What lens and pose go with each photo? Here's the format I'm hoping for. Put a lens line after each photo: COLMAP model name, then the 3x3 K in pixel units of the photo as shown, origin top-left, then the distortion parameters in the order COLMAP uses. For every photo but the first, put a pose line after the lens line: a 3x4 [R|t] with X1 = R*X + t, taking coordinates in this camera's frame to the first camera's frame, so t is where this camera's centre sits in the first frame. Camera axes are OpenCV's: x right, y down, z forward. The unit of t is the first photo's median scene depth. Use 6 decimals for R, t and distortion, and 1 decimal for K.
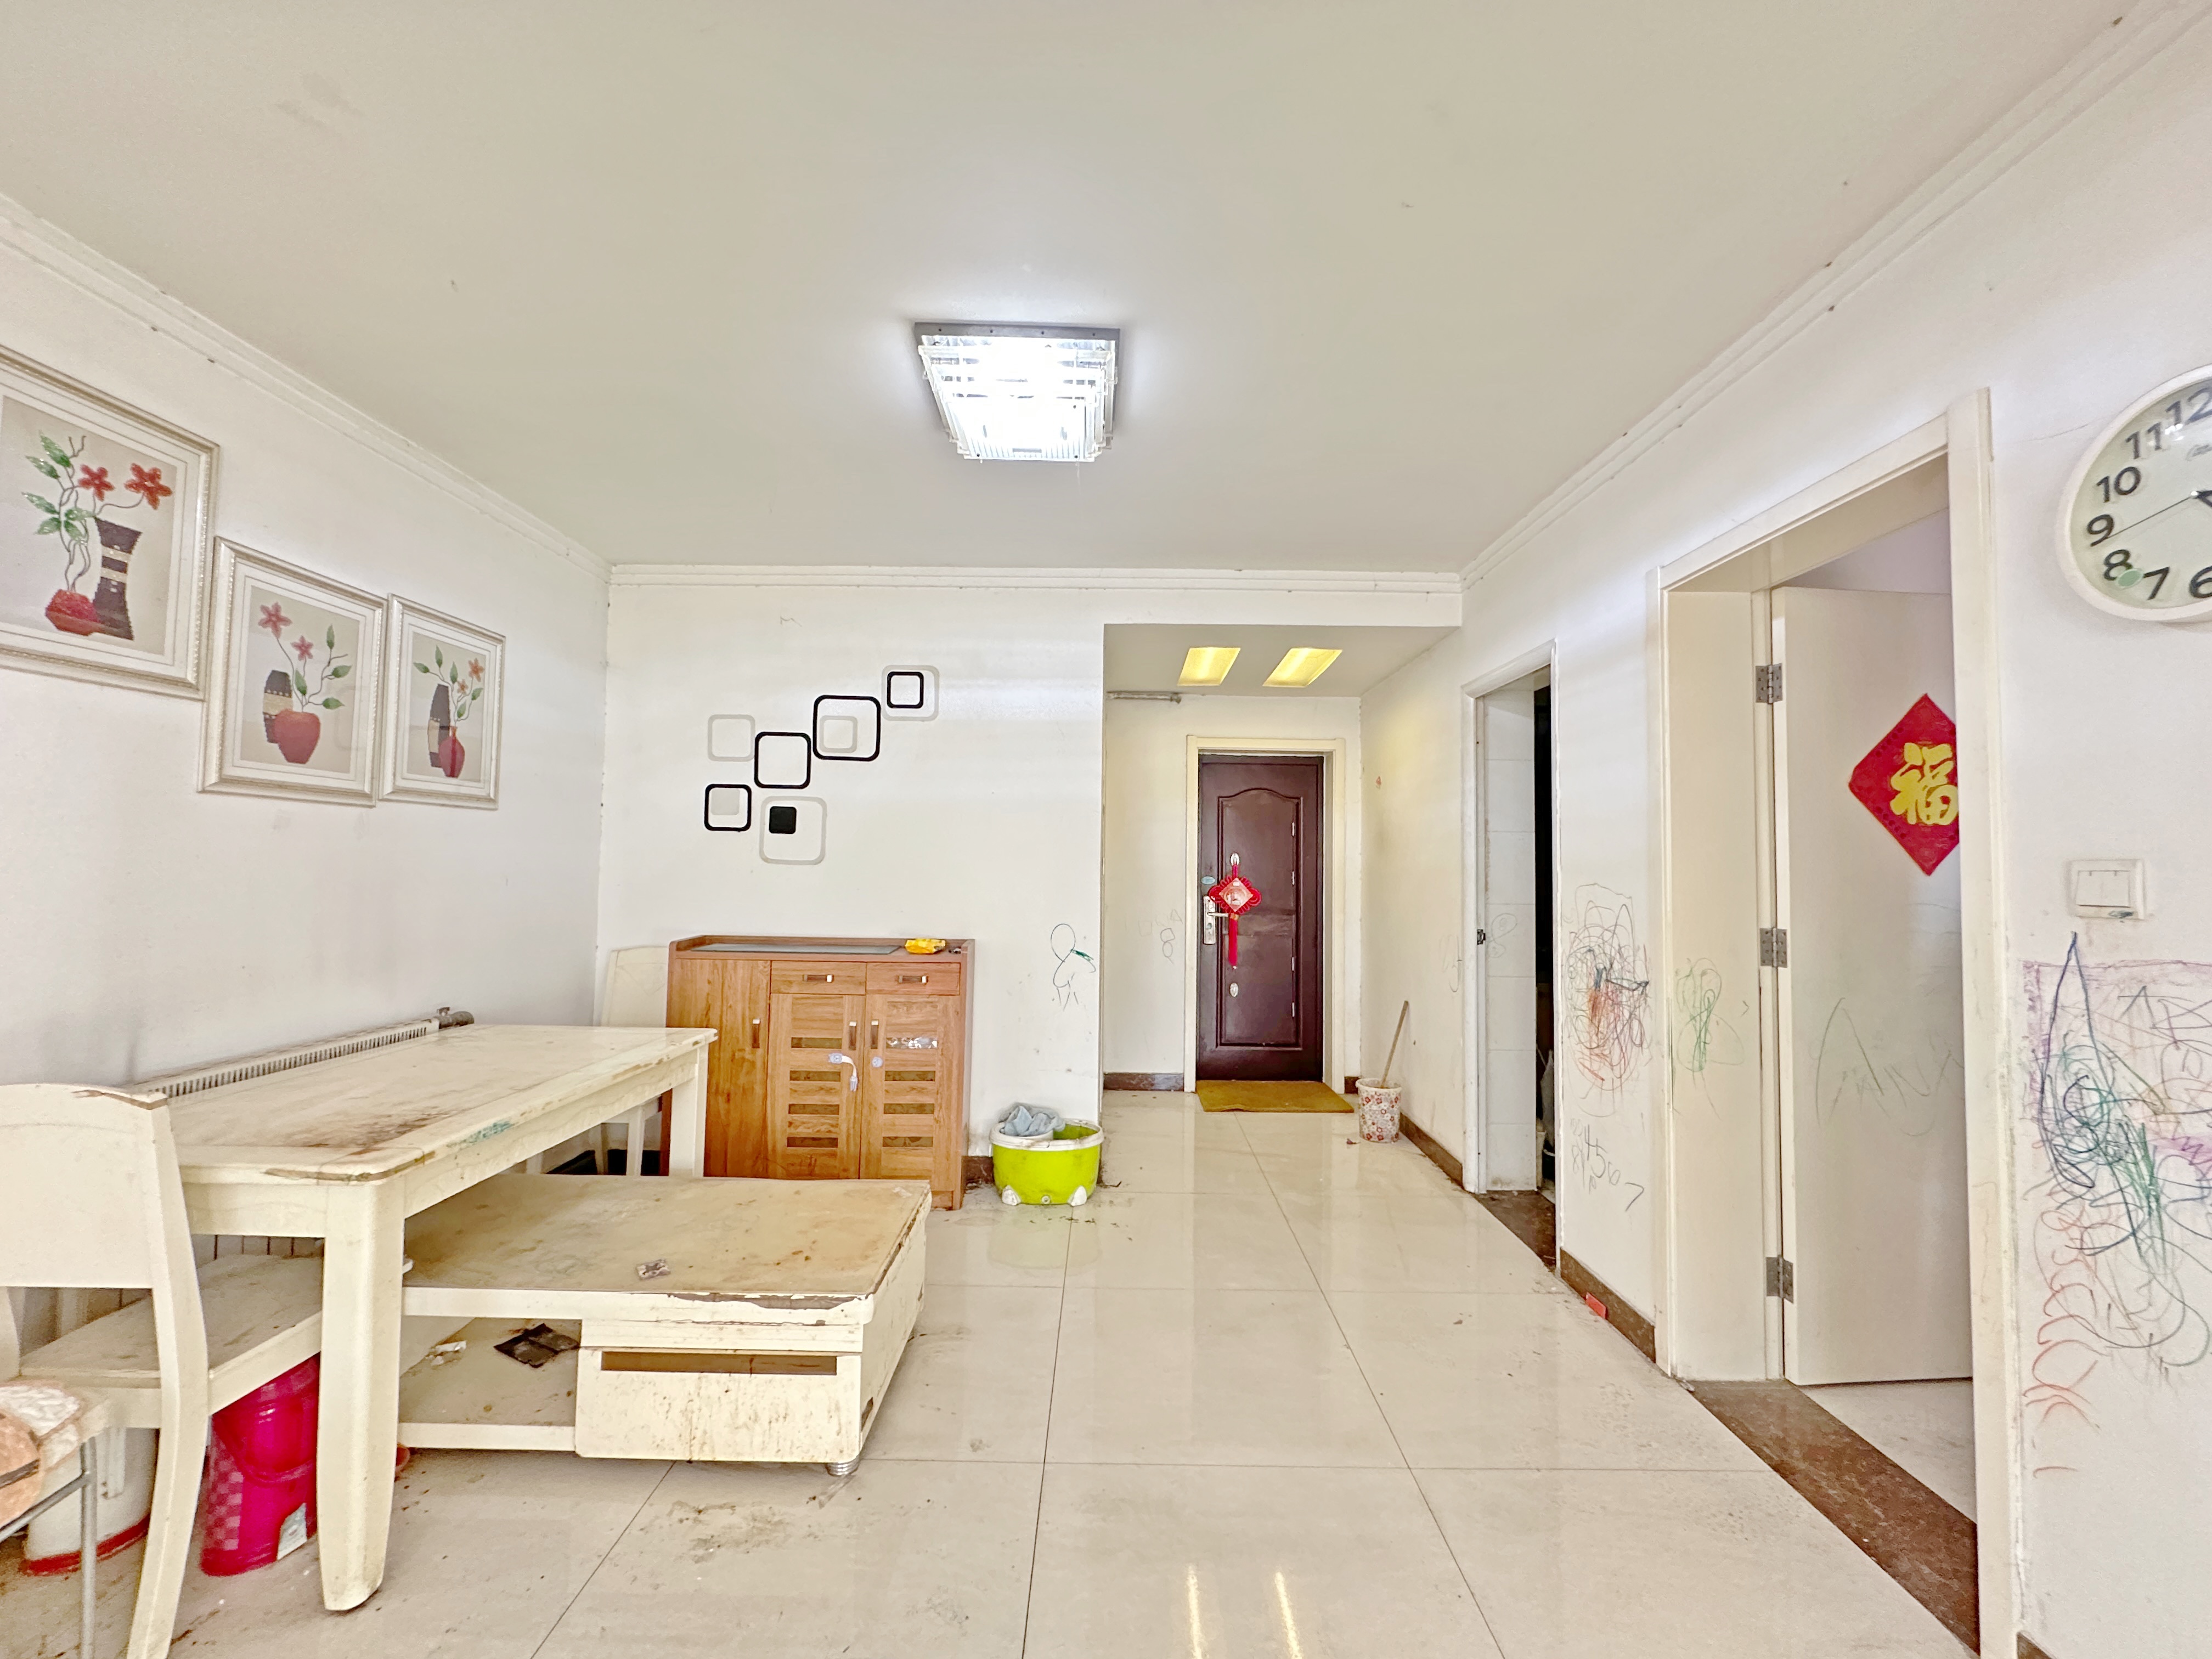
lens RADIAL K [[889.4, 0, 1111.1], [0, 889.4, 835.4], [0, 0, 1]] dist [0.000241, 0.000205]
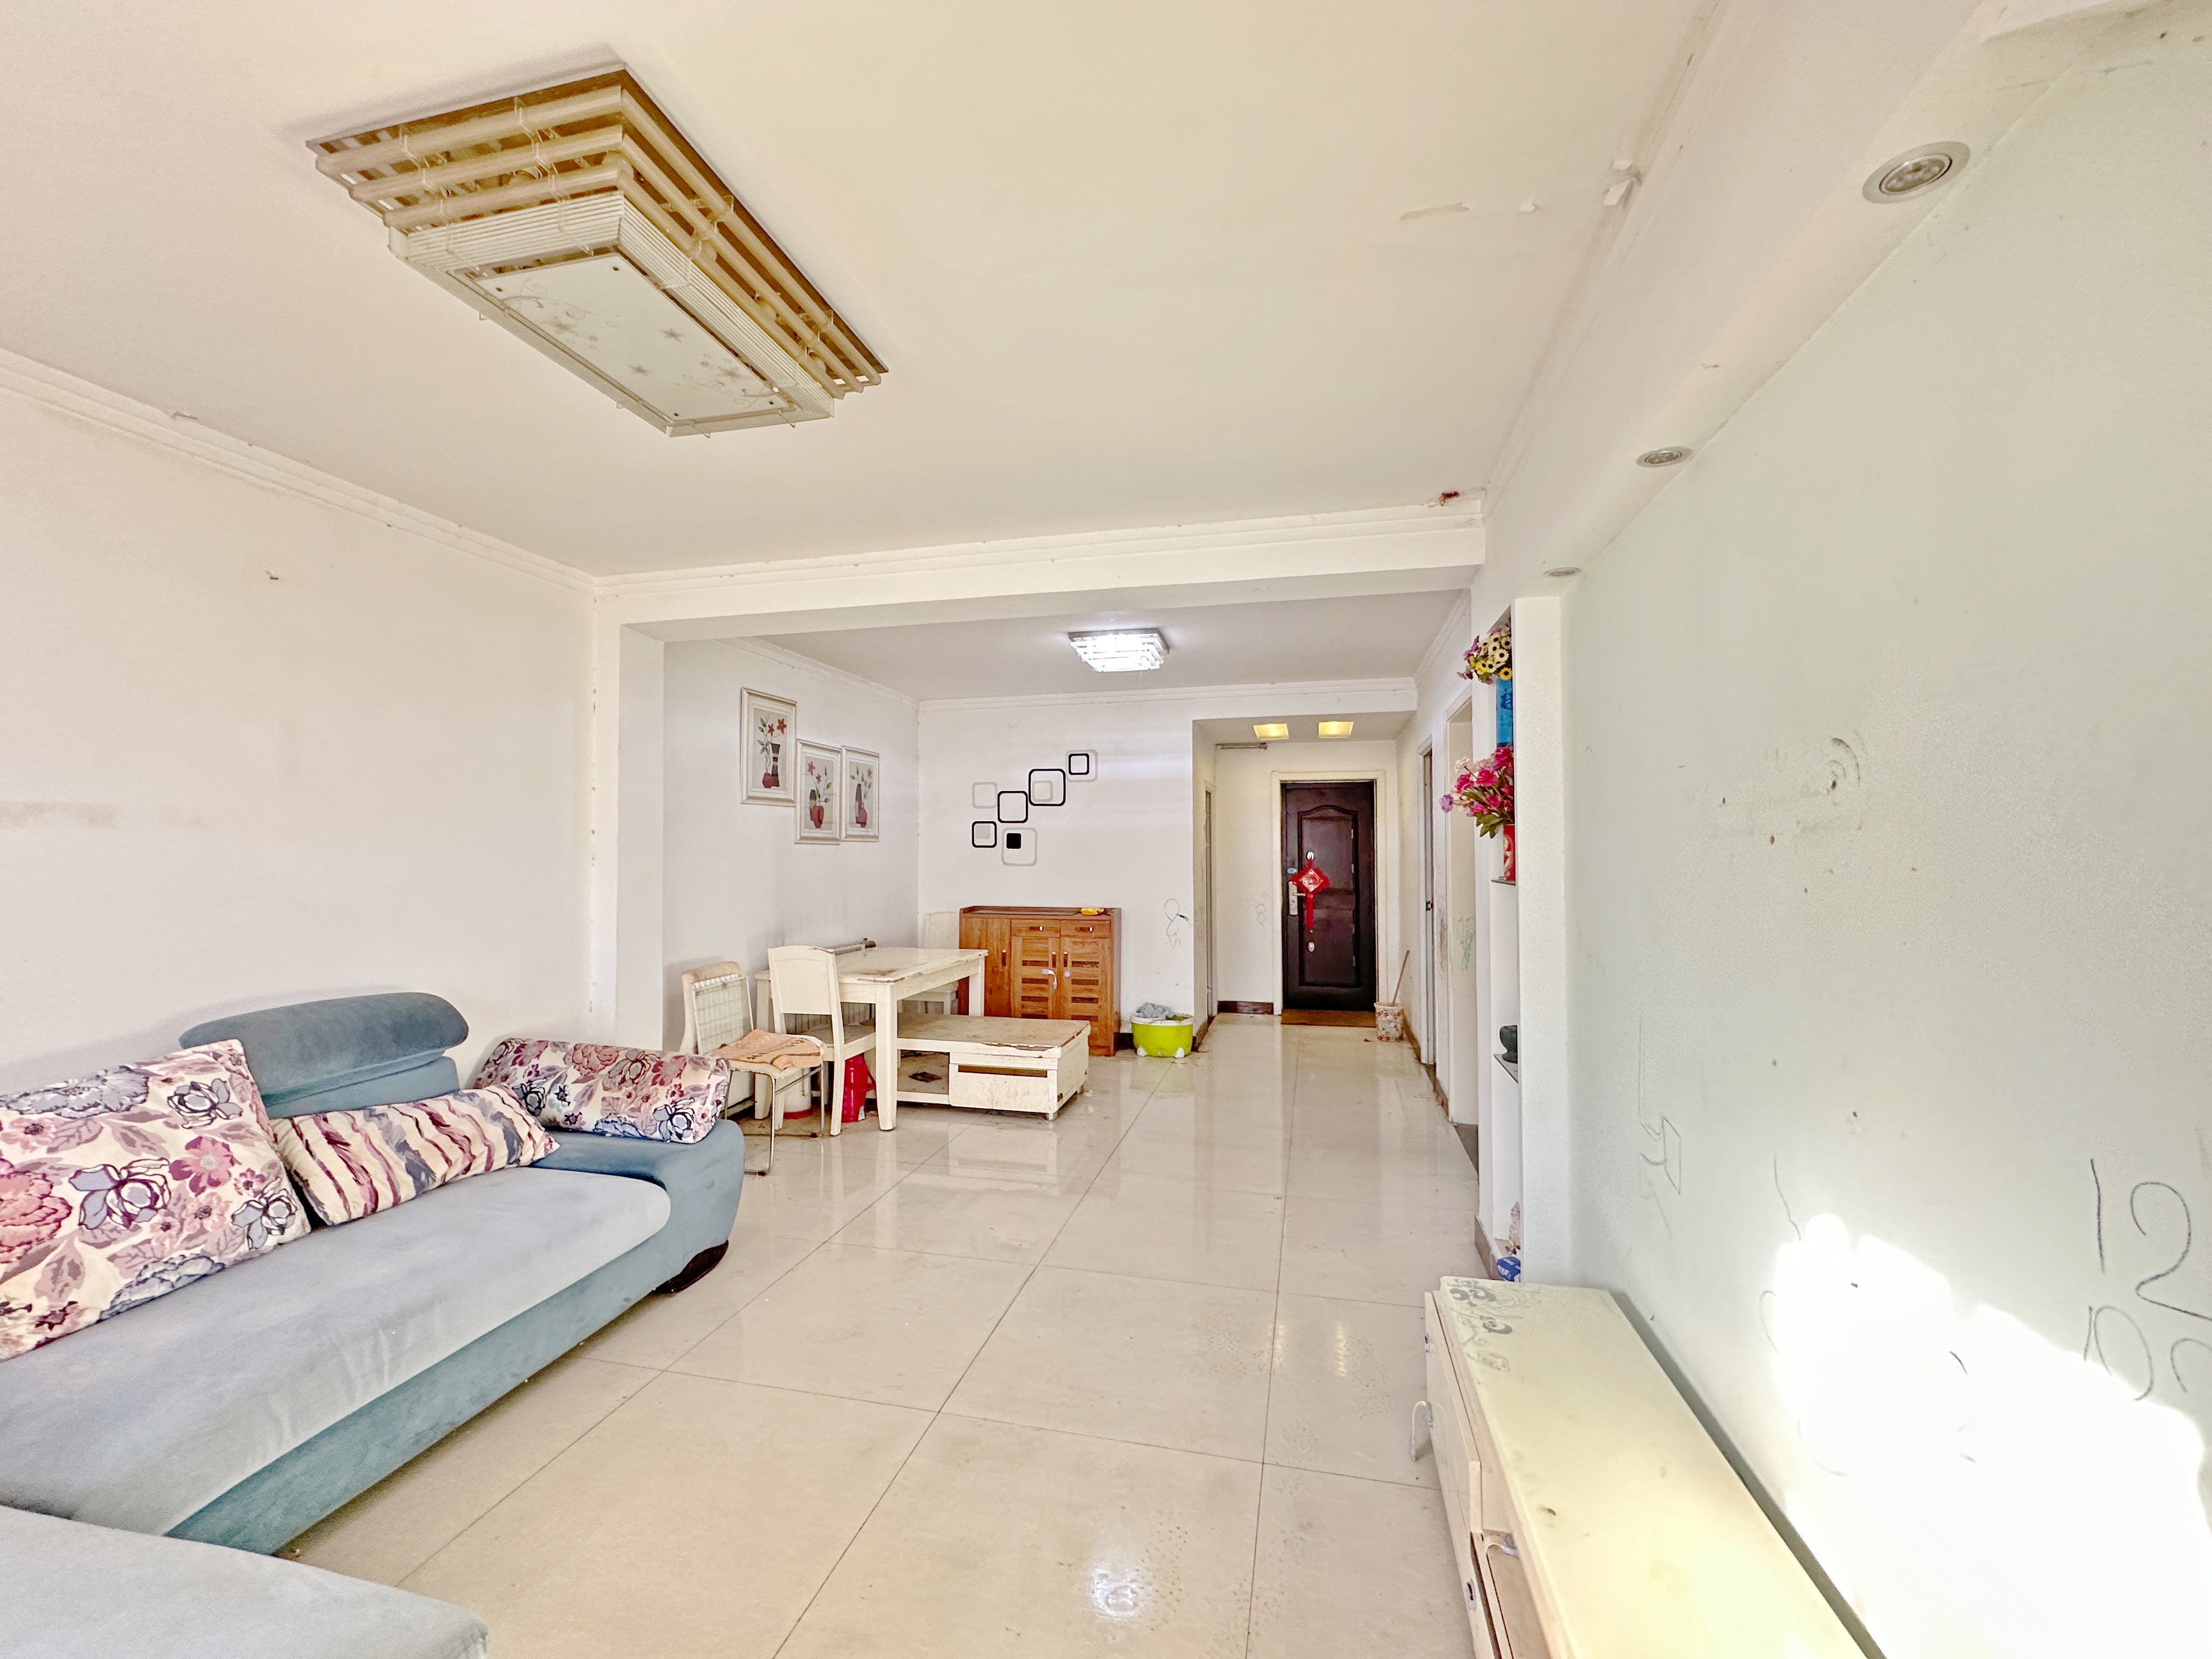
lens RADIAL K [[889.4, 0, 1105.5], [0, 889.4, 830.2], [0, 0, 1]] dist [0.000241, 0.000205]
pose [[0.972990, -0.021555, -0.229839, 0.240586], [0.024075, 0.999677, 0.008166, -0.054067], [0.229589, -0.013479, 0.973194, -0.757862]]
